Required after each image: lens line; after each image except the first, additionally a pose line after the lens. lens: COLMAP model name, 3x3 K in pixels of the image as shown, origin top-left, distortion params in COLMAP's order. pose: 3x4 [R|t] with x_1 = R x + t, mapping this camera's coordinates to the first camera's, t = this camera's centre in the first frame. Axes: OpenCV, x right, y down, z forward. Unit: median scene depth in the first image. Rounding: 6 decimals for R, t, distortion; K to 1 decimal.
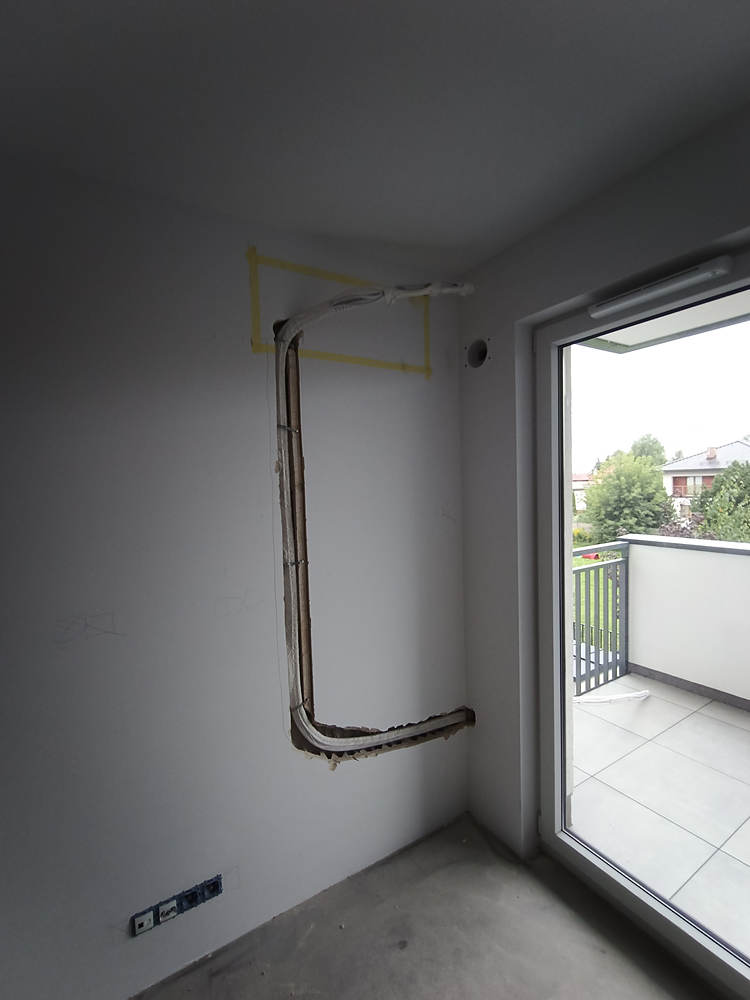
lens RADIAL K [[445.9, 0, 374.5], [0, 445.9, 503.5], [0, 0, 1]] dist [-0.002456, -0.000574]
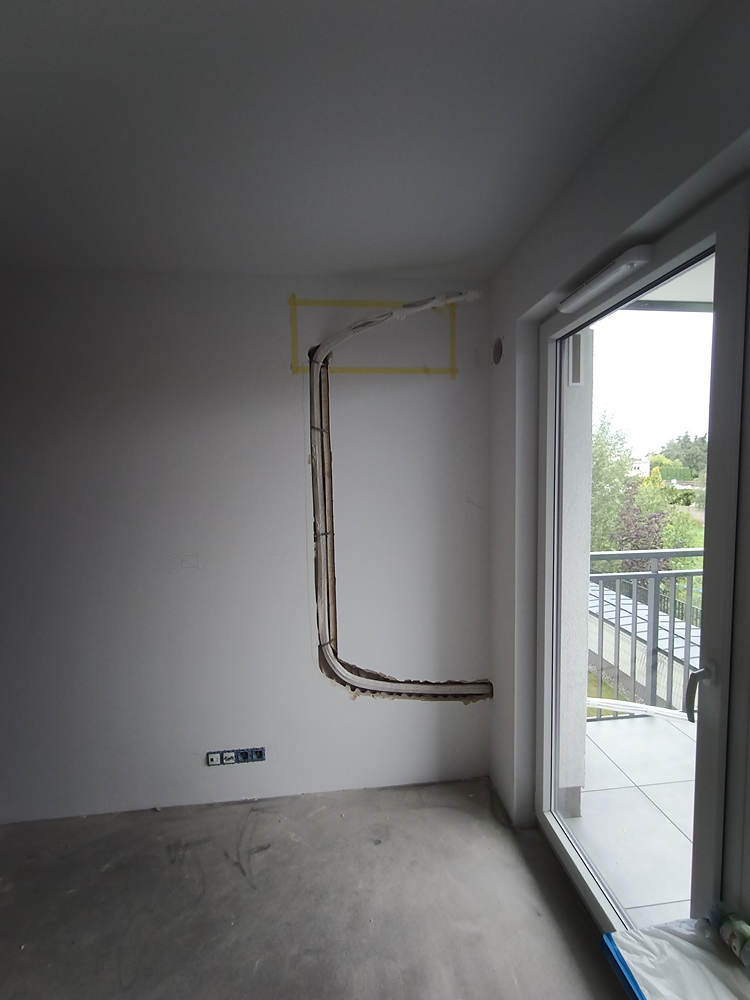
lens RADIAL K [[445.9, 0, 377.6], [0, 445.9, 500.6], [0, 0, 1]] dist [-0.002456, -0.000574]
pose [[0.901918, 0.042497, -0.429811, 0.513777], [-0.027804, 0.998796, 0.040410, -0.019249], [0.431011, -0.024496, 0.902014, -0.099731]]
